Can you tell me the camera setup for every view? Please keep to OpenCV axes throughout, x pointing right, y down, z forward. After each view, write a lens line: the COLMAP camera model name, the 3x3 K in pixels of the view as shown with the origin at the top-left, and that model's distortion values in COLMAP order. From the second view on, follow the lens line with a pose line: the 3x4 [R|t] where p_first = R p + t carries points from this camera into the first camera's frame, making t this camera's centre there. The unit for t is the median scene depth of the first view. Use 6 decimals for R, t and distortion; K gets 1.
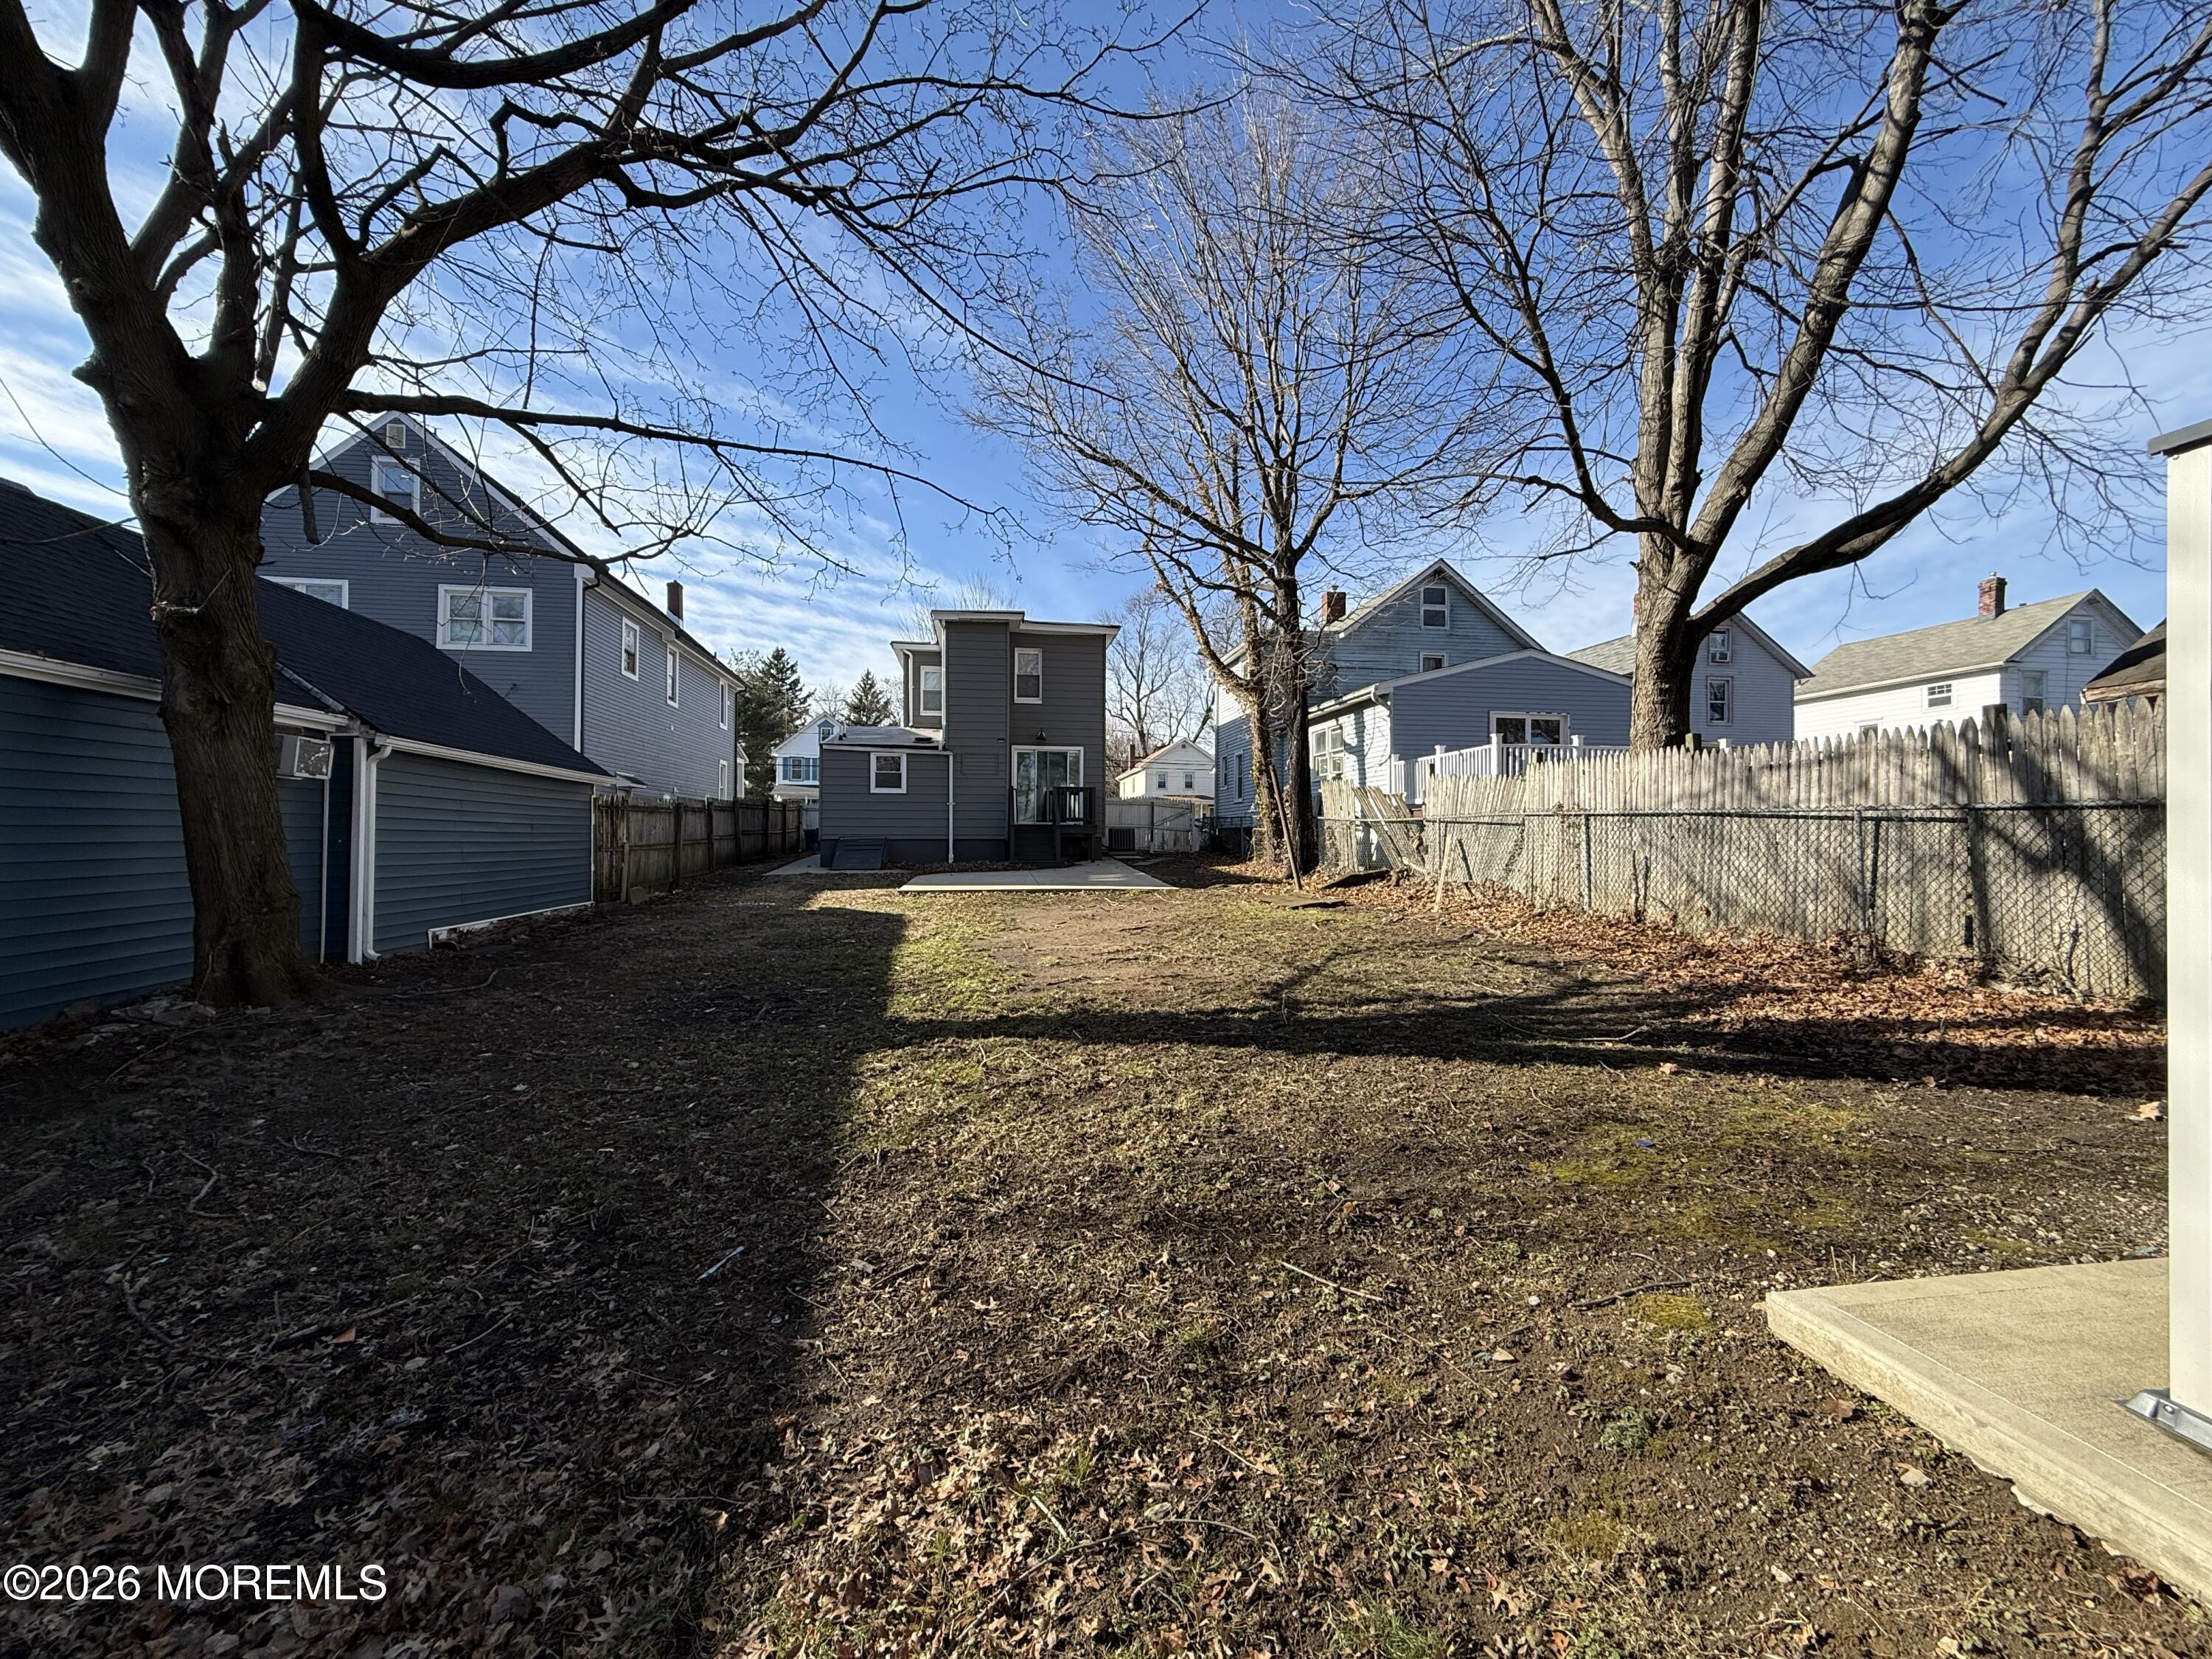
lens RADIAL K [[876.9, 0, 1097.9], [0, 876.9, 831.9], [0, 0, 1]] dist [-0.000254, 0.000020]
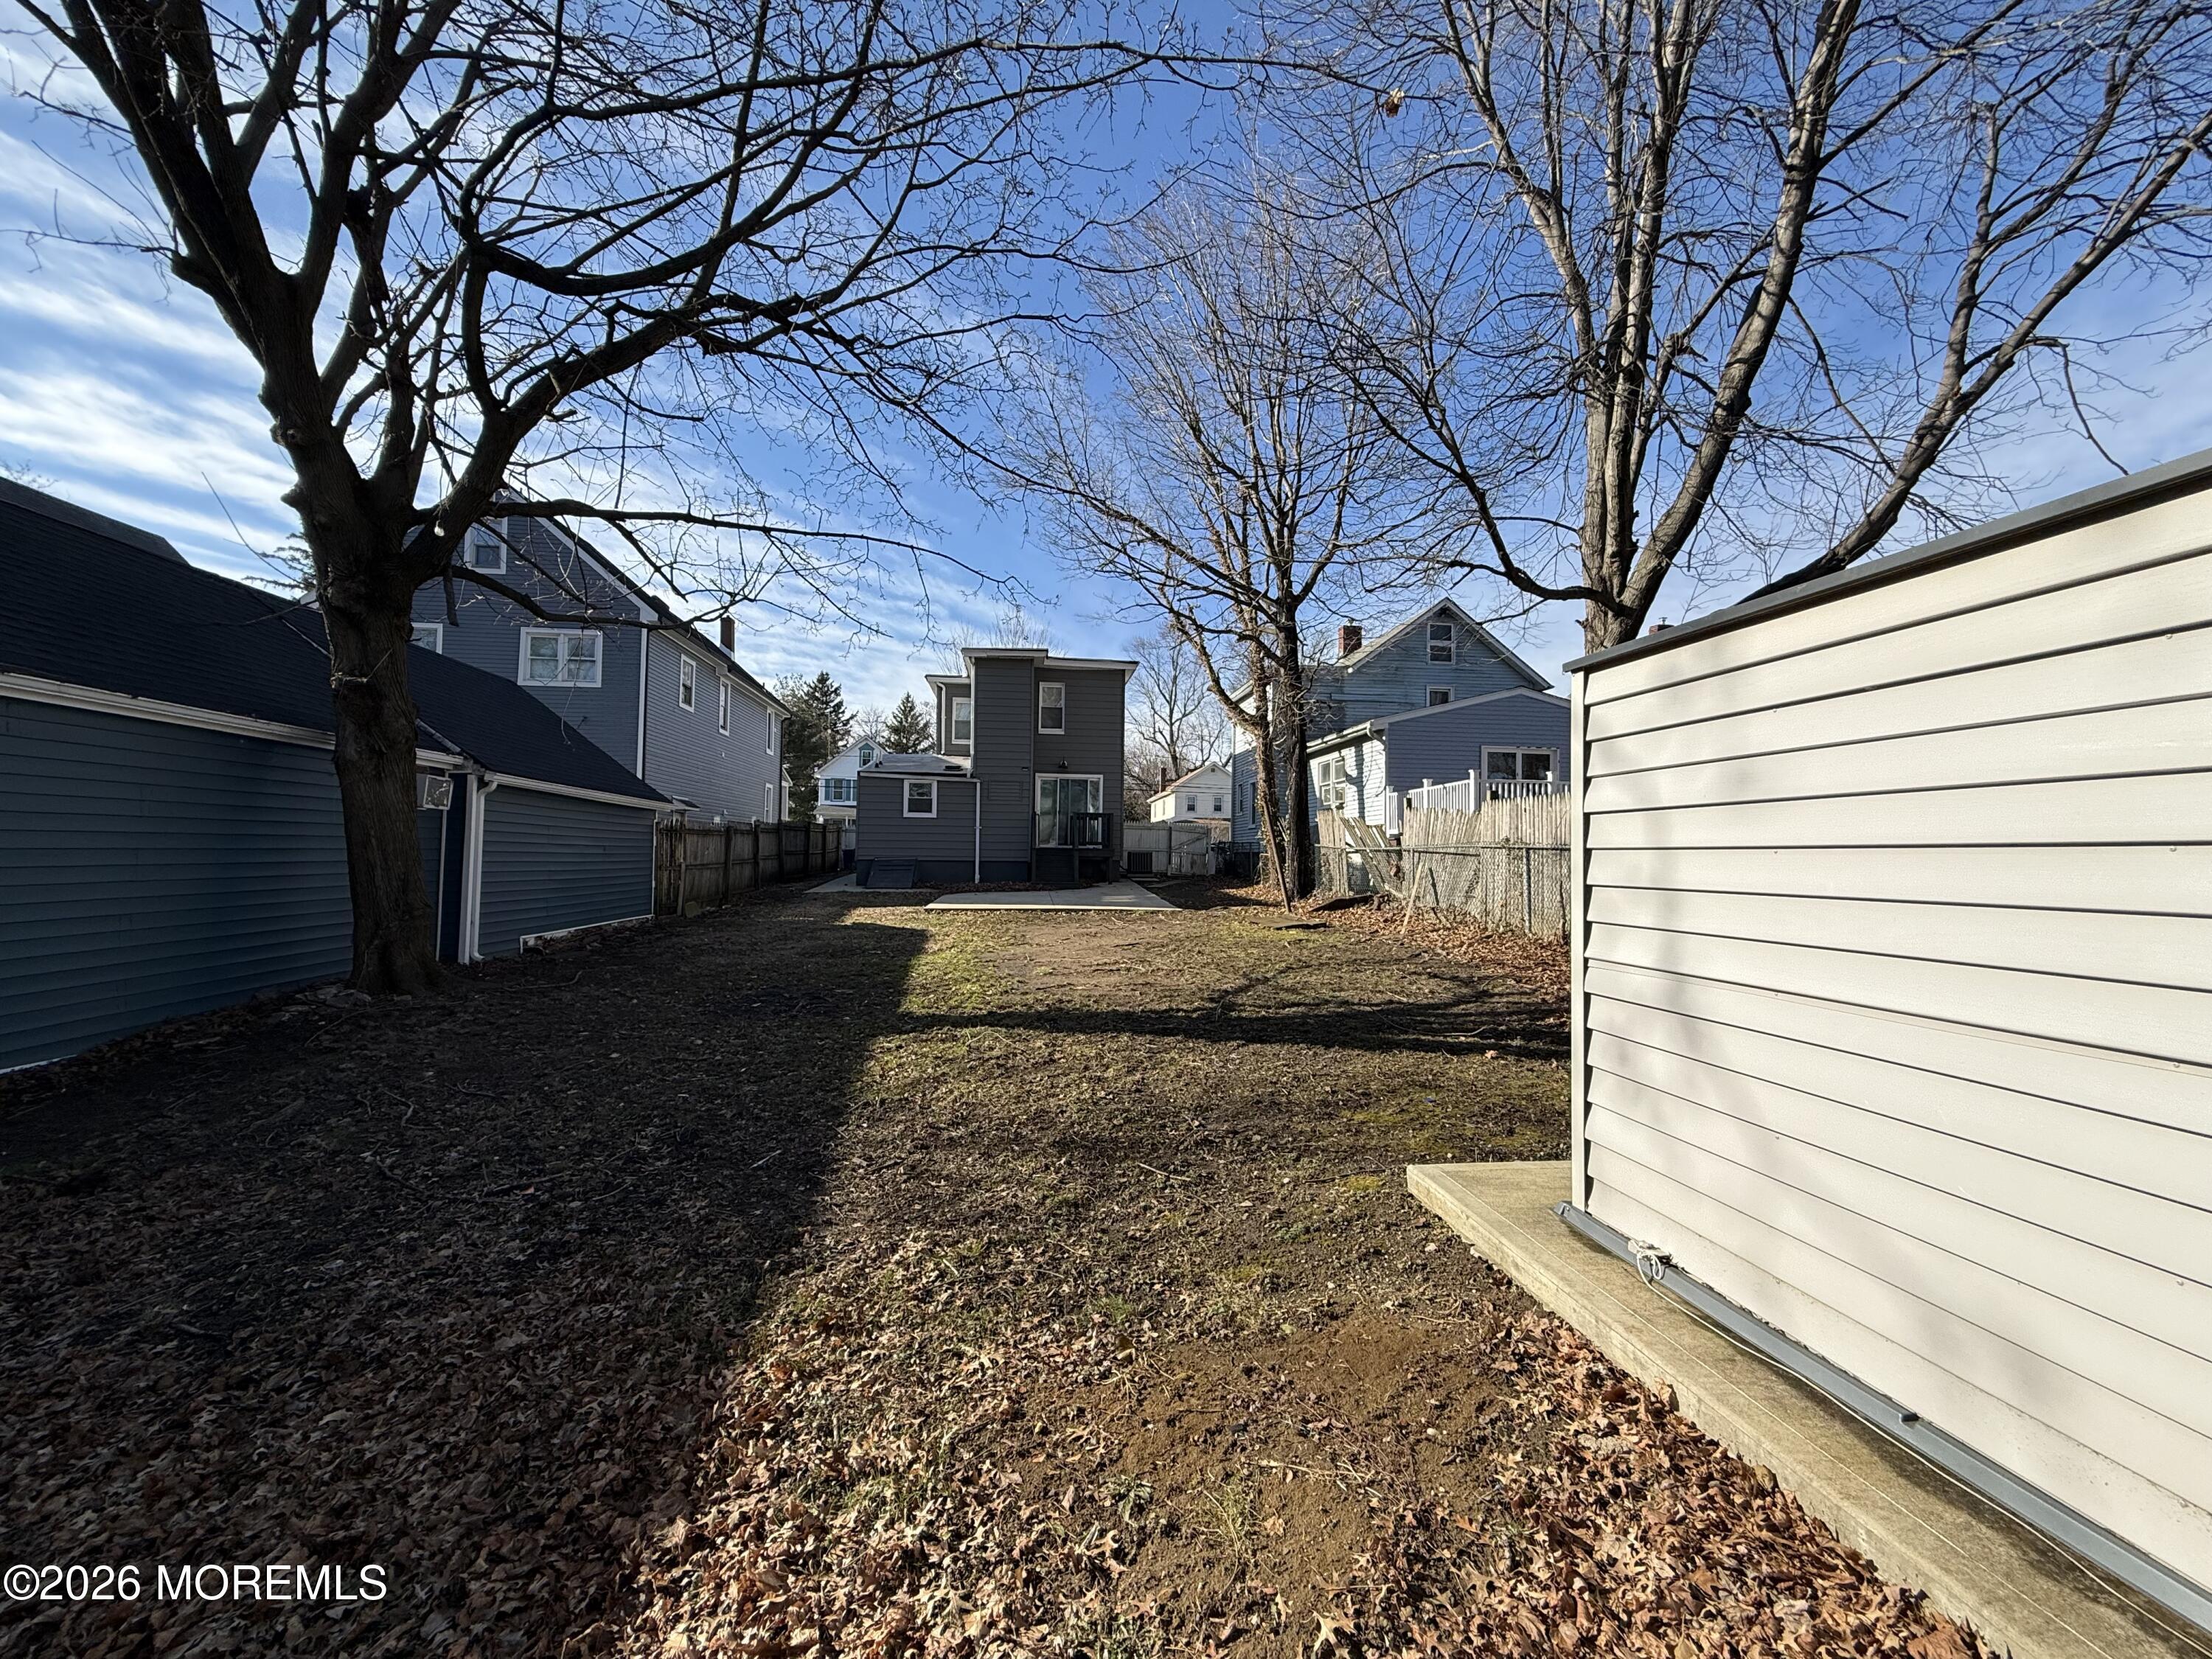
lens RADIAL K [[876.9, 0, 1097.9], [0, 876.9, 831.9], [0, 0, 1]] dist [-0.000254, 0.000020]
pose [[0.999029, 0.008955, -0.043145, 0.062883], [-0.009935, 0.999696, -0.022545, -0.010621], [0.042930, 0.022952, 0.998814, -0.155282]]
